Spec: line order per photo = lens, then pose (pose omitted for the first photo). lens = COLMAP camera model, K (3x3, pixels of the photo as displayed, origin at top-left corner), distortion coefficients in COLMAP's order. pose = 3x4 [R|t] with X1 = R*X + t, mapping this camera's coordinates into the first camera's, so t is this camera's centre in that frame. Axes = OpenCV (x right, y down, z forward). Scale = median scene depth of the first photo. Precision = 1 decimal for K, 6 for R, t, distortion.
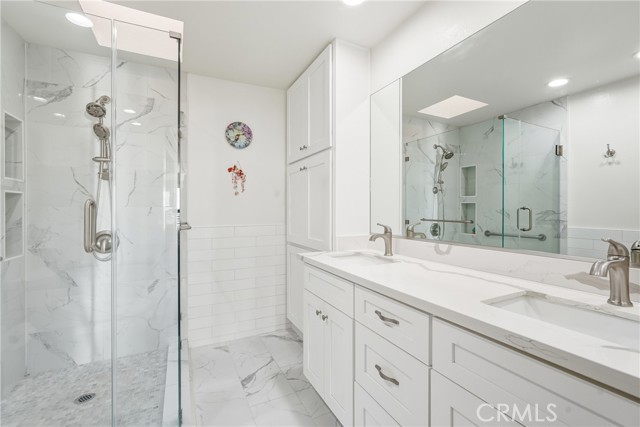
lens RADIAL K [[280.6, 0, 317.6], [0, 280.6, 207.2], [0, 0, 1]] dist [-0.012665, 0.000258]
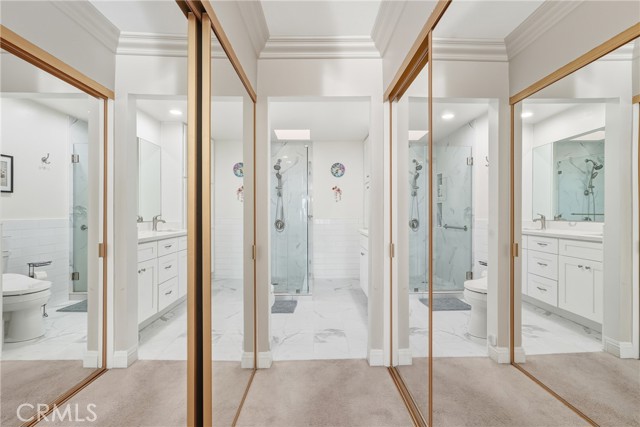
lens RADIAL K [[280.6, 0, 321.0], [0, 280.6, 214.6], [0, 0, 1]] dist [-0.012665, 0.000258]
pose [[0.908437, -0.001030, -0.418021, 0.400911], [0.001576, 0.999998, 0.000960, 0.039530], [0.418019, -0.001531, 0.908437, -0.750930]]
